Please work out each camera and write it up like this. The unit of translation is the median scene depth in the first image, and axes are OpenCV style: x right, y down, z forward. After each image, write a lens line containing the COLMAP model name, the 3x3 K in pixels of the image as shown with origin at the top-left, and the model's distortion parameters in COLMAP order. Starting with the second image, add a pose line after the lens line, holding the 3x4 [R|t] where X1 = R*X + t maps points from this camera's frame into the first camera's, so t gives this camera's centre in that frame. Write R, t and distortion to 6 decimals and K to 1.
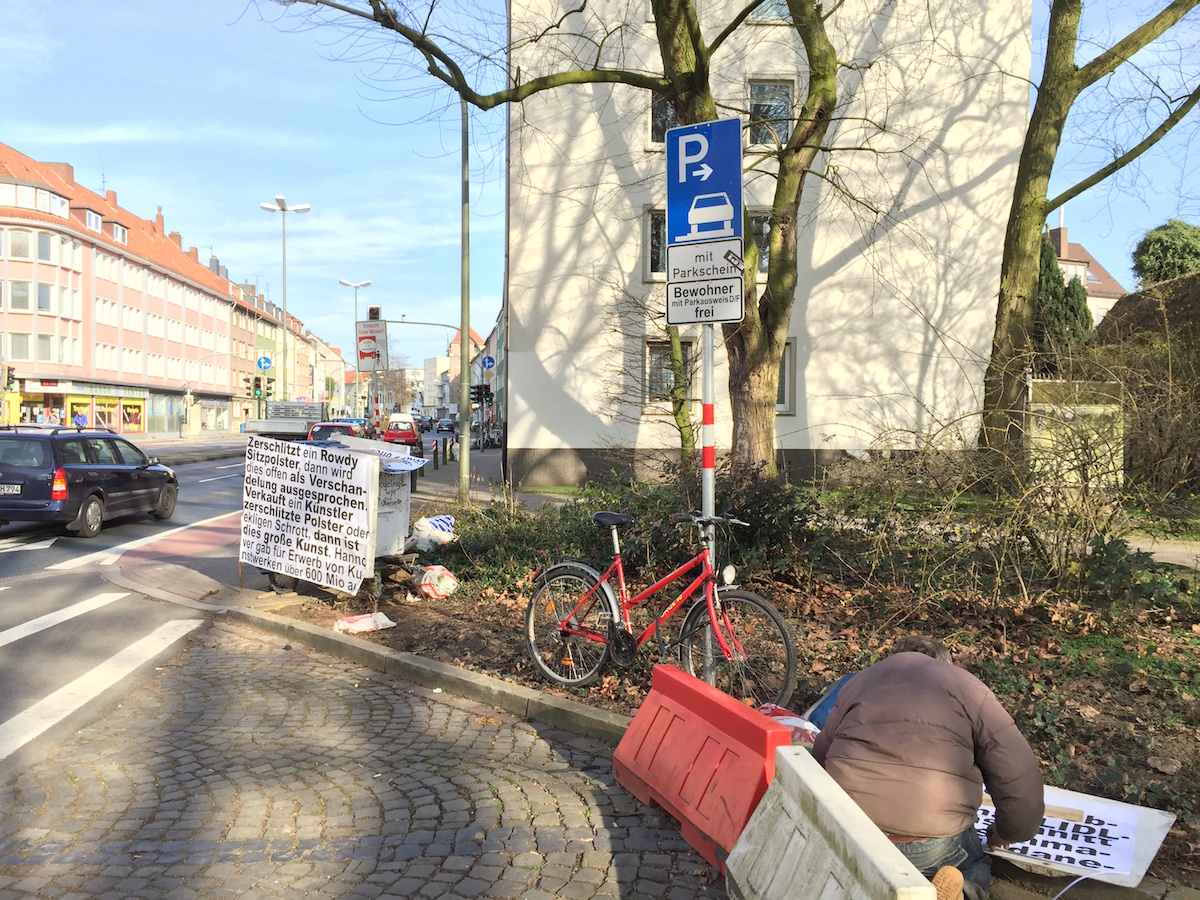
lens RADIAL K [[967.9, 0, 602.1], [0, 967.9, 432.1], [0, 0, 1]] dist [0.070880, -0.085996]
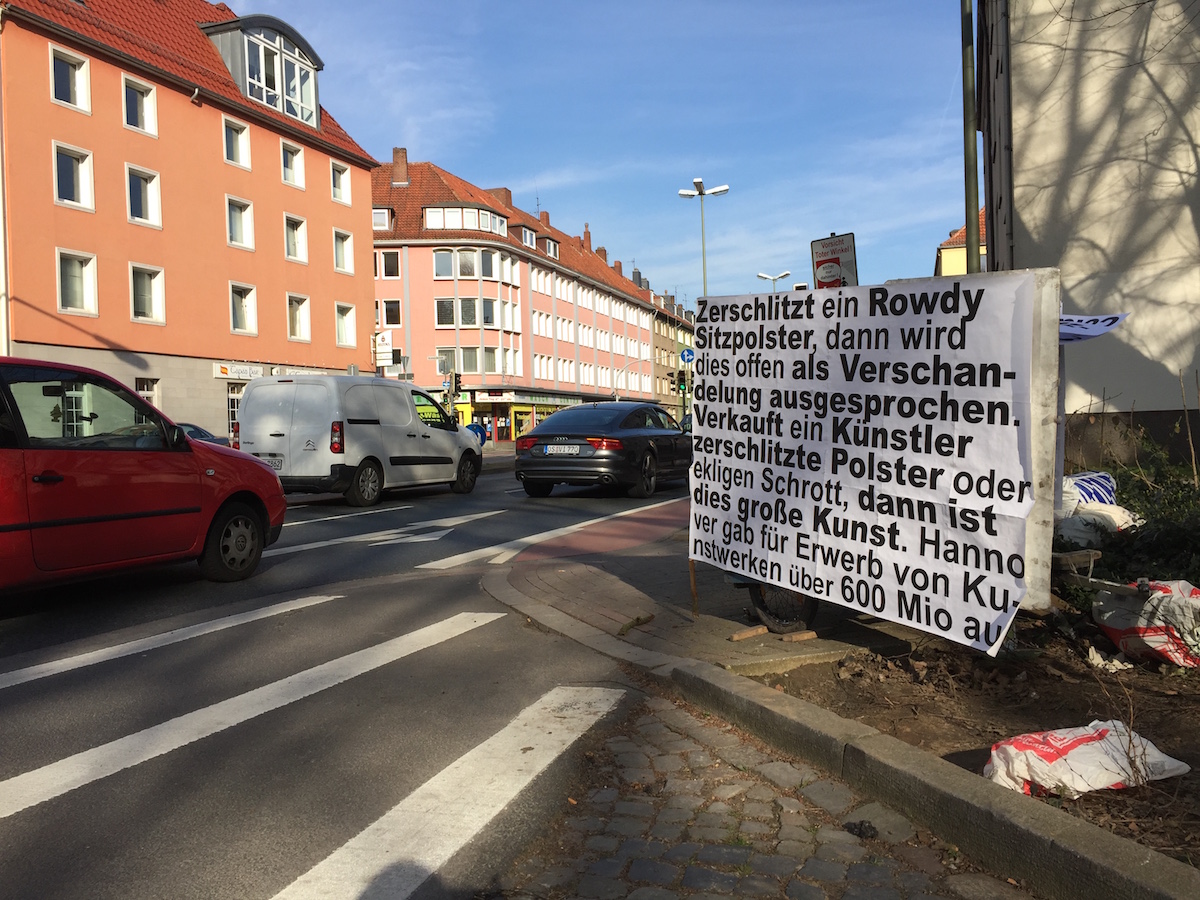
lens RADIAL K [[967.9, 0, 602.1], [0, 967.9, 432.1], [0, 0, 1]] dist [0.070880, -0.085996]
pose [[0.912721, -0.038799, -0.406737, -0.104898], [0.034567, 0.999245, -0.017749, 0.037630], [0.407118, 0.002141, 0.913373, 0.267391]]
